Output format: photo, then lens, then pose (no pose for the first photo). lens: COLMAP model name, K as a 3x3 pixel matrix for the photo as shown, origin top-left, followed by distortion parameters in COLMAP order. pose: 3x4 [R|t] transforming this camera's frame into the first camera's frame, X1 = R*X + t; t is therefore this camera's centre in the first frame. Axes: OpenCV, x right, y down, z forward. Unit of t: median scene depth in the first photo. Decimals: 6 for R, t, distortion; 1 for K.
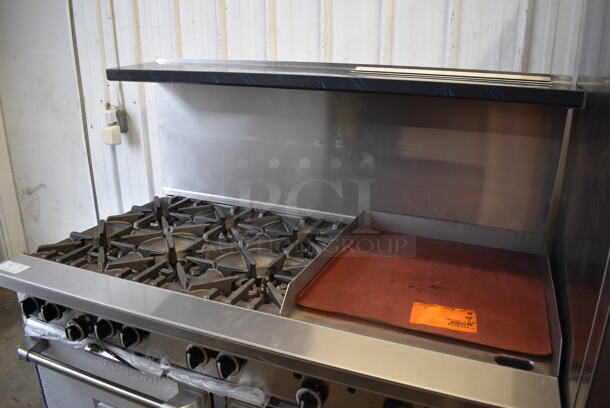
lens RADIAL K [[479.1, 0, 305.0], [0, 479.1, 204.0], [0, 0, 1]] dist [-0.097419, 0.009723]
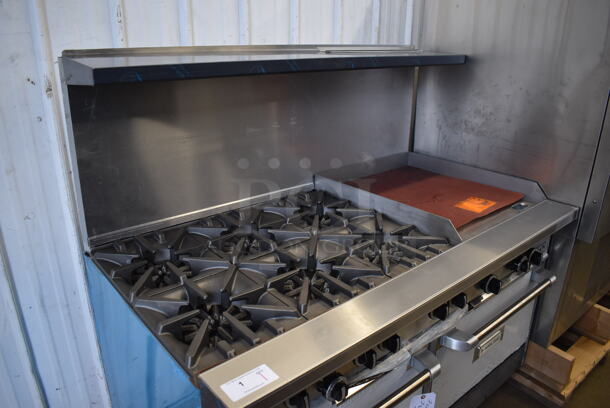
lens RADIAL K [[479.1, 0, 305.0], [0, 479.1, 204.0], [0, 0, 1]] dist [-0.097419, 0.009723]
pose [[0.447700, -0.319114, 0.835303, -0.929564], [0.269645, 0.938846, 0.214148, -0.185535], [-0.852559, 0.129362, 0.506368, 0.496764]]
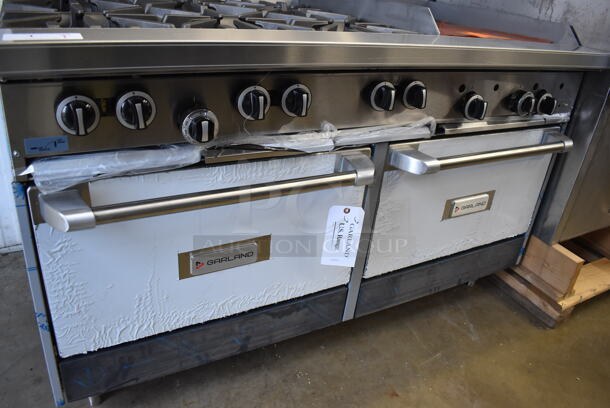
lens RADIAL K [[479.1, 0, 305.0], [0, 479.1, 204.0], [0, 0, 1]] dist [-0.097419, 0.009723]
pose [[0.600545, -0.307155, 0.738242, -0.761217], [0.146392, 0.949905, 0.276133, 0.182209], [-0.786076, -0.057757, 0.615426, 0.423316]]
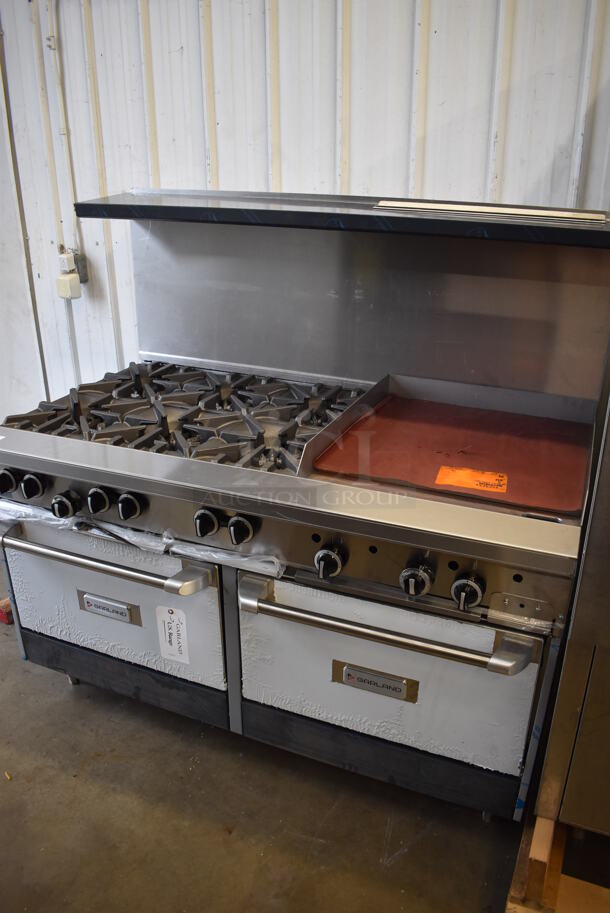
lens RADIAL K [[717.1, 0, 304.5], [0, 717.1, 462.2], [0, 0, 1]] dist [-0.097419, 0.009723]
pose [[0.999994, -0.003277, 0.000665, -0.027273], [0.003200, 0.995572, 0.093943, 0.052640], [-0.000970, -0.093941, 0.995577, -0.285675]]
